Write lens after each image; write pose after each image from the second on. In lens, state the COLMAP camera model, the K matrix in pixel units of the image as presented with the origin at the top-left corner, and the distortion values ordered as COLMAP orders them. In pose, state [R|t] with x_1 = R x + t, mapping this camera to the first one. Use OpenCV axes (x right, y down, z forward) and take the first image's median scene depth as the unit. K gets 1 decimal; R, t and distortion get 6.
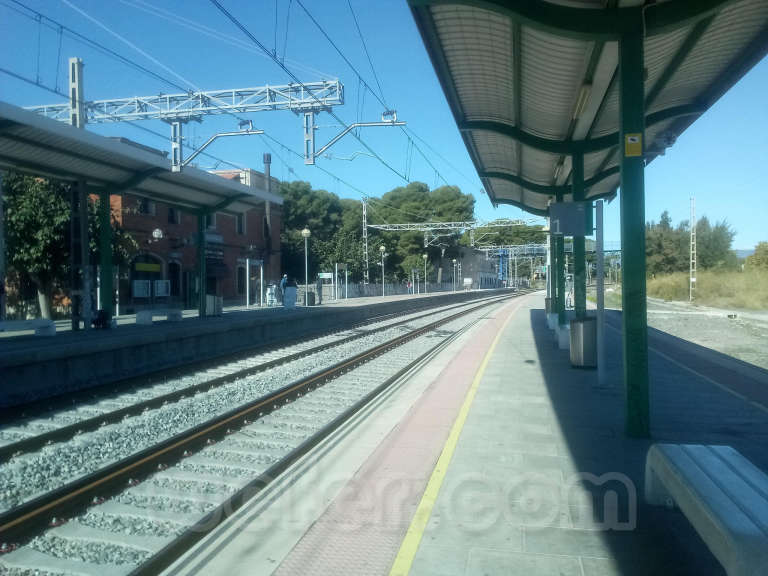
lens RADIAL K [[612.0, 0, 394.9], [0, 612.0, 284.9], [0, 0, 1]] dist [0.070439, -0.084352]
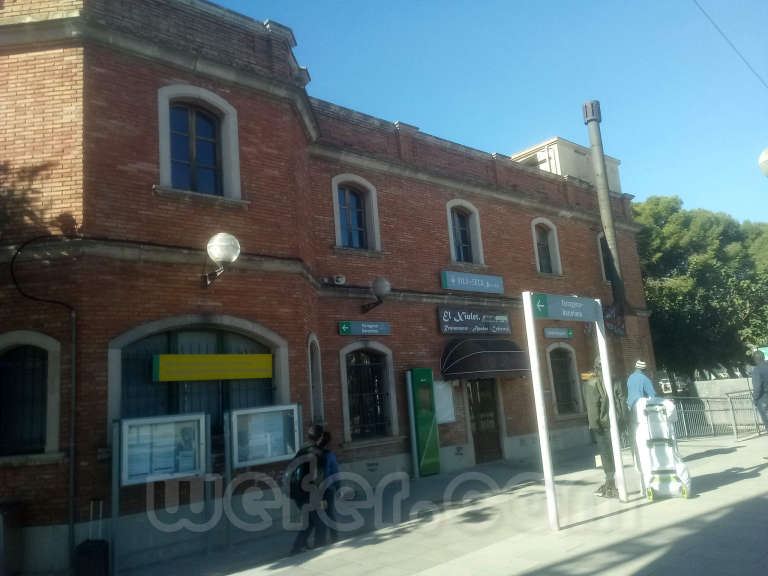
lens RADIAL K [[612.0, 0, 394.9], [0, 612.0, 284.9], [0, 0, 1]] dist [0.070439, -0.084352]
pose [[0.849674, -0.141302, -0.508024, -0.133964], [0.063929, 0.983925, -0.166748, -0.009635], [0.523419, 0.109204, 0.845049, 0.626722]]
